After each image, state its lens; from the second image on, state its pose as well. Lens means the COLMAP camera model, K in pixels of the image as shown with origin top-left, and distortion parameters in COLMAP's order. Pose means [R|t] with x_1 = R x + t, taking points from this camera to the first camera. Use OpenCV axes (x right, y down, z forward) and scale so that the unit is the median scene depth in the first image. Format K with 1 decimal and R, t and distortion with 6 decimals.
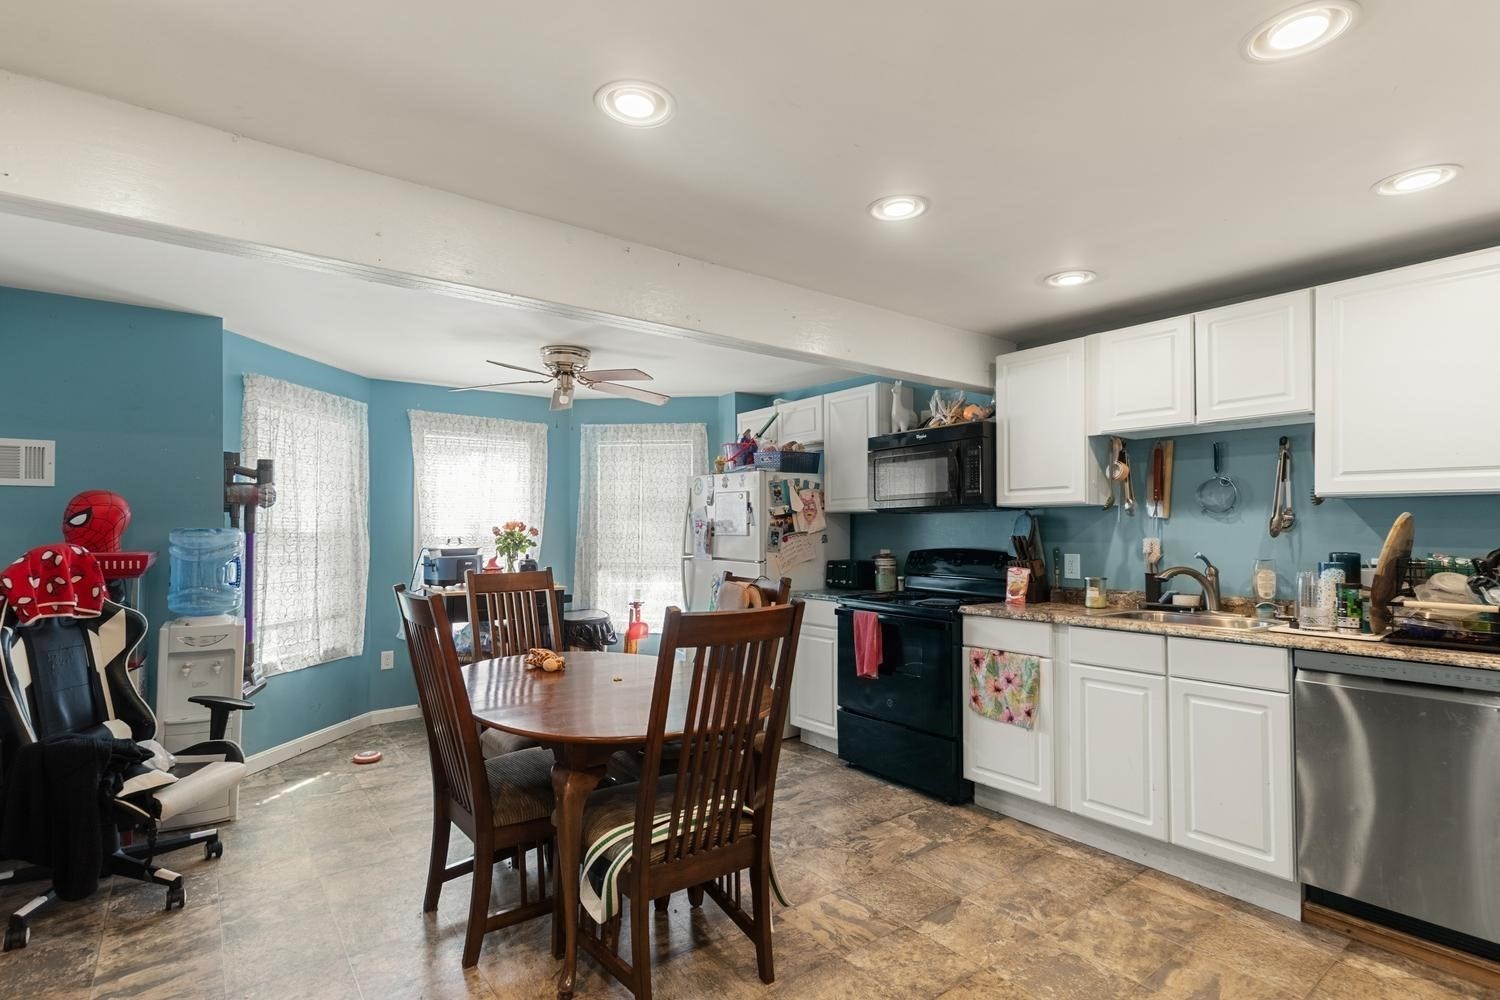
lens RADIAL K [[704.2, 0, 738.5], [0, 704.2, 511.0], [0, 0, 1]] dist [-0.001535, -0.001405]
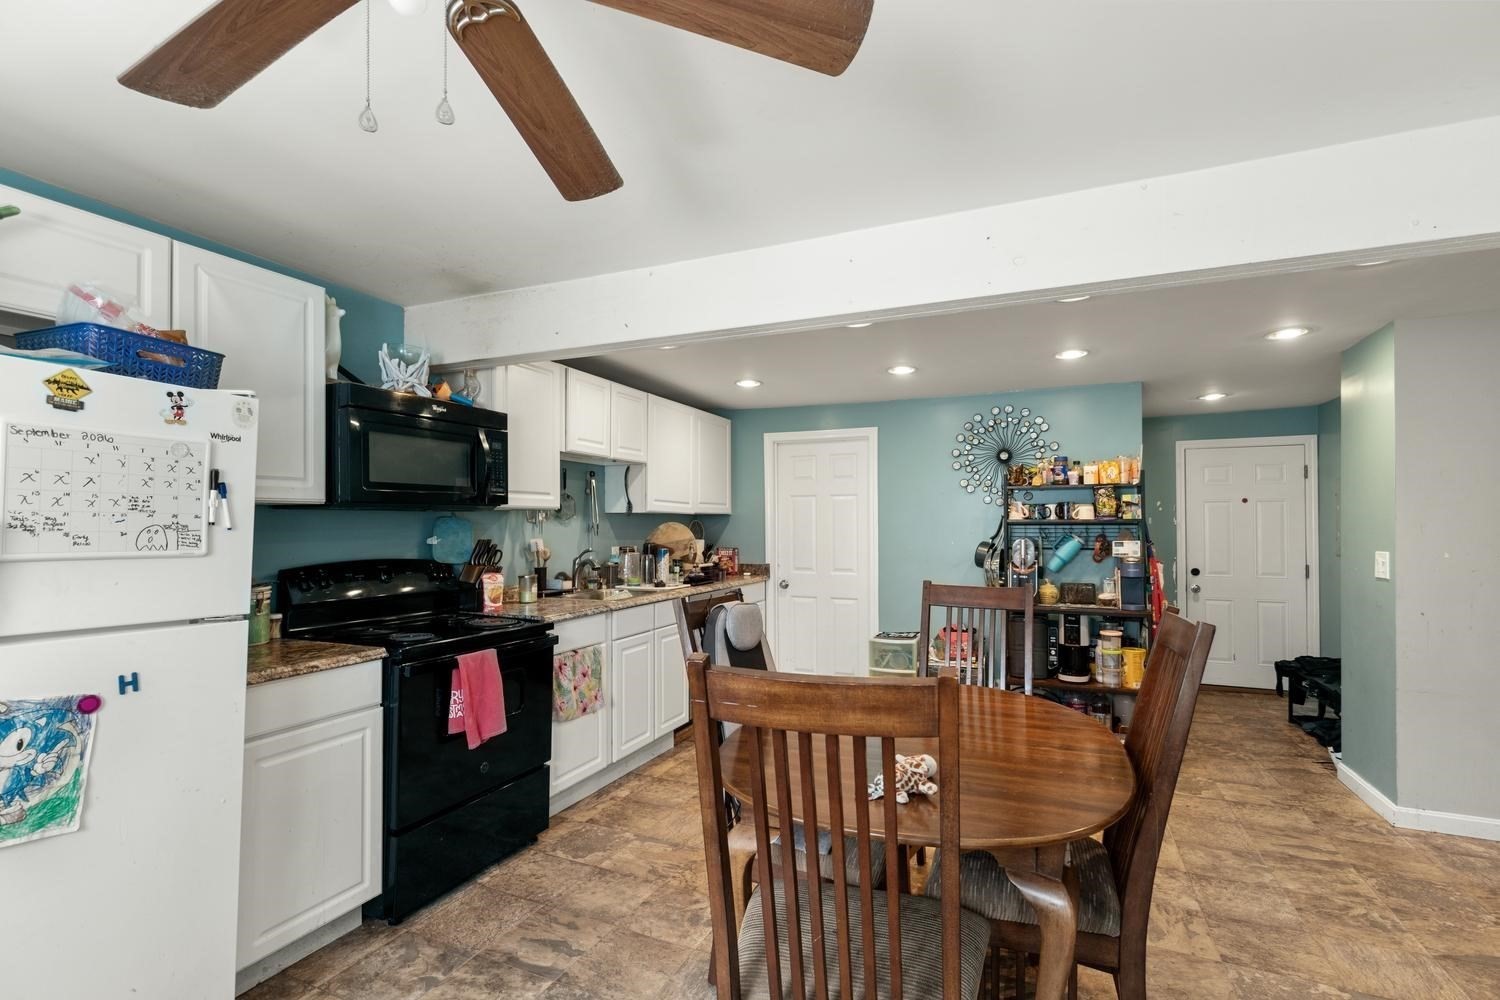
lens RADIAL K [[704.2, 0, 743.0], [0, 704.2, 507.2], [0, 0, 1]] dist [-0.001535, -0.001405]
pose [[-0.490789, 0.021701, 0.871008, -0.665834], [-0.023911, 0.998978, -0.038363, 0.023647], [-0.870950, -0.039655, -0.489769, 1.322880]]
